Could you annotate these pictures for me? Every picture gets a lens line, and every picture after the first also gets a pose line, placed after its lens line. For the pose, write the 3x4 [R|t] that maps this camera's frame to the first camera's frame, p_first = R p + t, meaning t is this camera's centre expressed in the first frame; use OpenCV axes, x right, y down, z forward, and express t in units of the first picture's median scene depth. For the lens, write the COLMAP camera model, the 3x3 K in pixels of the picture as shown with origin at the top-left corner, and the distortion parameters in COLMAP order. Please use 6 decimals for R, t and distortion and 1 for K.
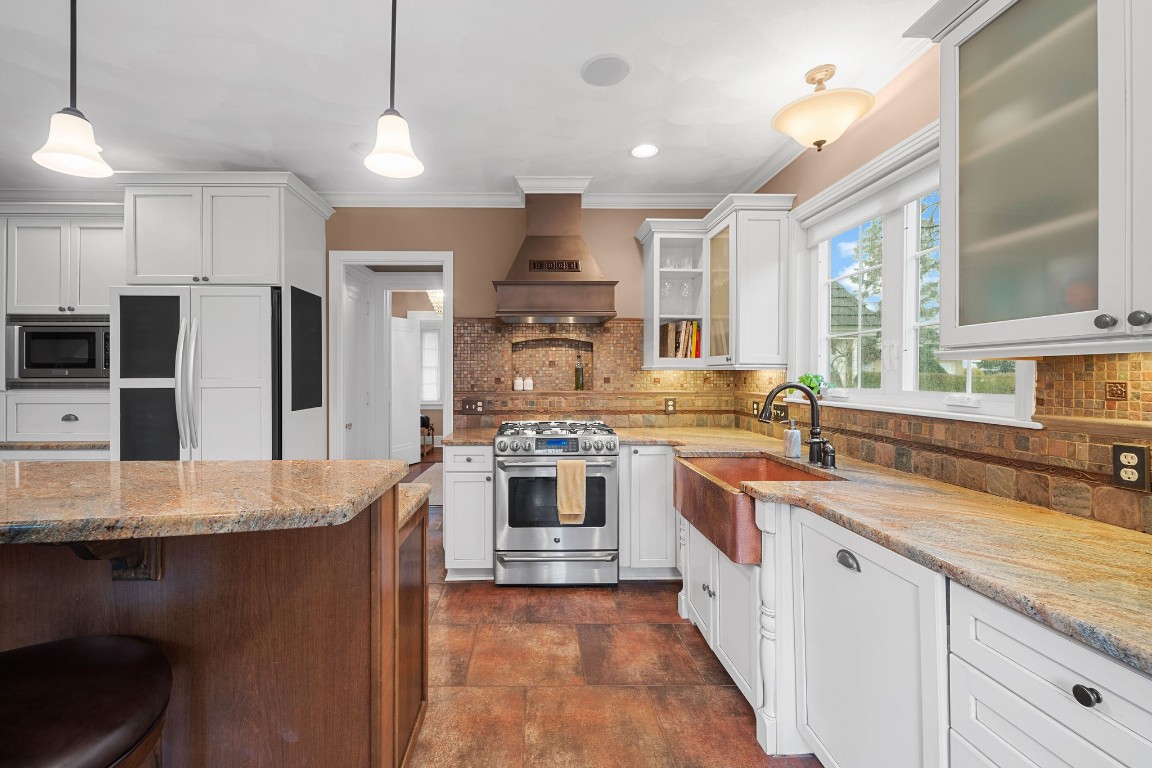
lens RADIAL K [[463.4, 0, 508.9], [0, 463.4, 375.8], [0, 0, 1]] dist [0.007787, -0.002704]
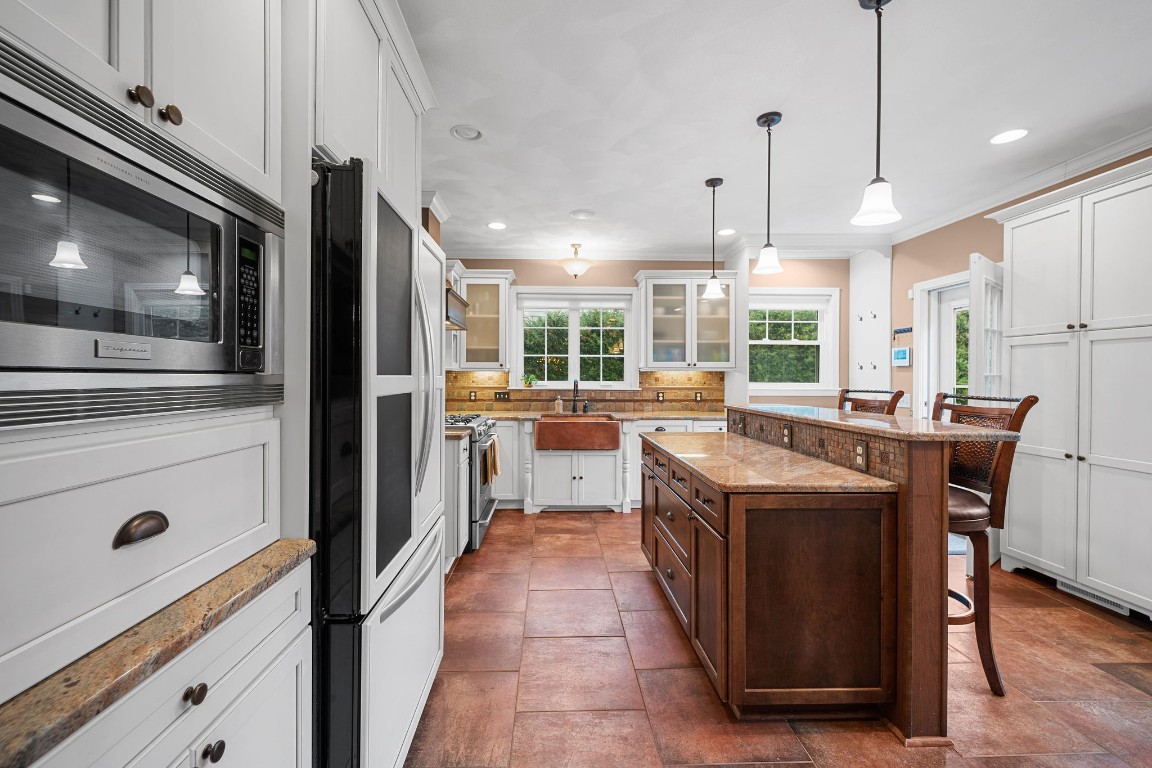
lens RADIAL K [[463.4, 0, 559.8], [0, 463.4, 378.4], [0, 0, 1]] dist [0.007787, -0.002704]
pose [[0.006974, -0.002640, 0.999972, -1.595496], [-0.003105, 0.999992, 0.002661, 0.008413], [-0.999971, -0.003124, 0.006966, 1.020795]]
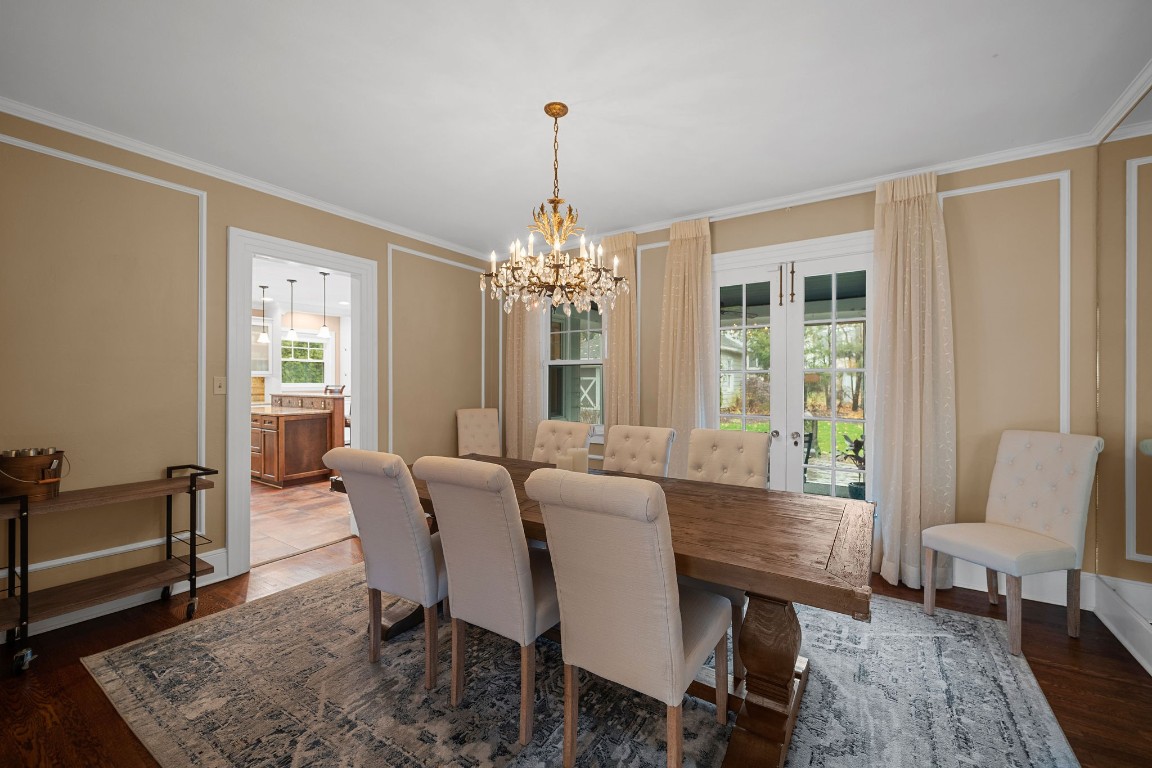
lens RADIAL K [[463.4, 0, 586.3], [0, 463.4, 380.9], [0, 0, 1]] dist [0.007787, -0.002704]
pose [[-0.826871, -0.001823, 0.562388, -3.412937], [-0.001556, 0.999998, 0.000954, 0.004253], [-0.562389, -0.000086, -0.826873, 1.803299]]
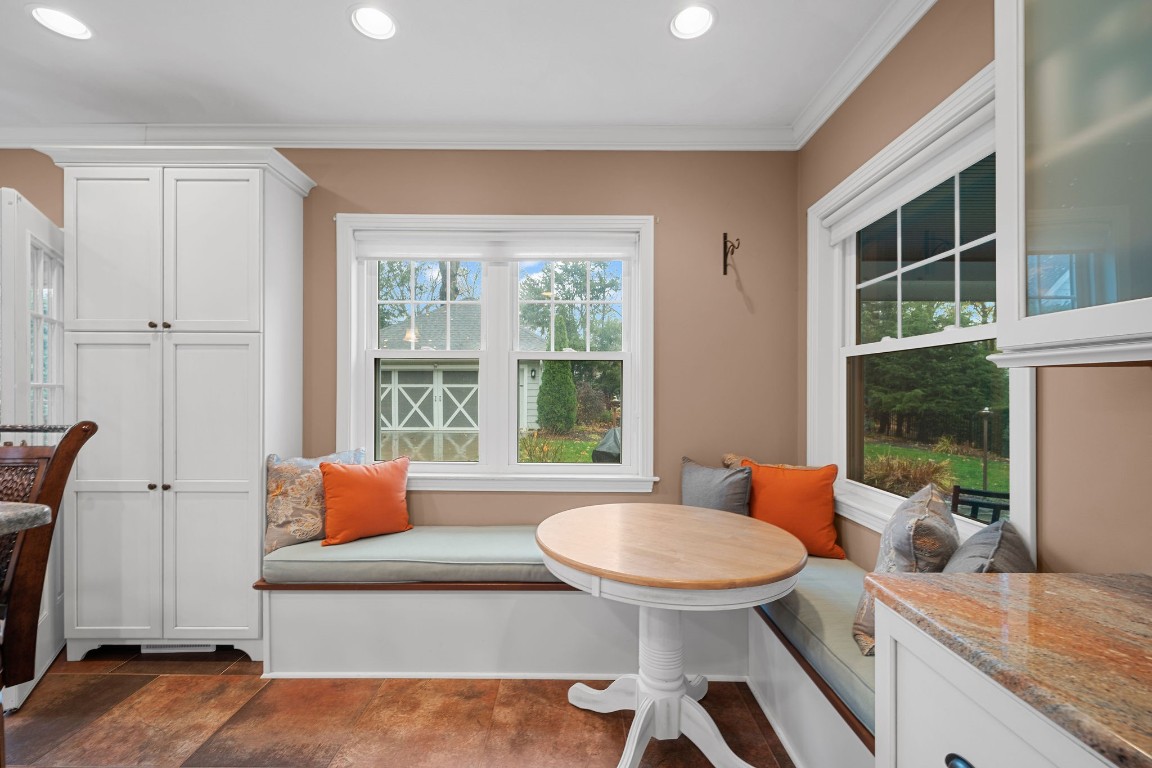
lens RADIAL K [[463.4, 0, 573.7], [0, 463.4, 393.9], [0, 0, 1]] dist [0.007787, -0.002704]
pose [[-0.999816, -0.000040, 0.019204, -1.331250], [0.000127, 0.999962, 0.008702, 0.008317], [-0.019204, 0.008702, -0.999778, 0.724475]]
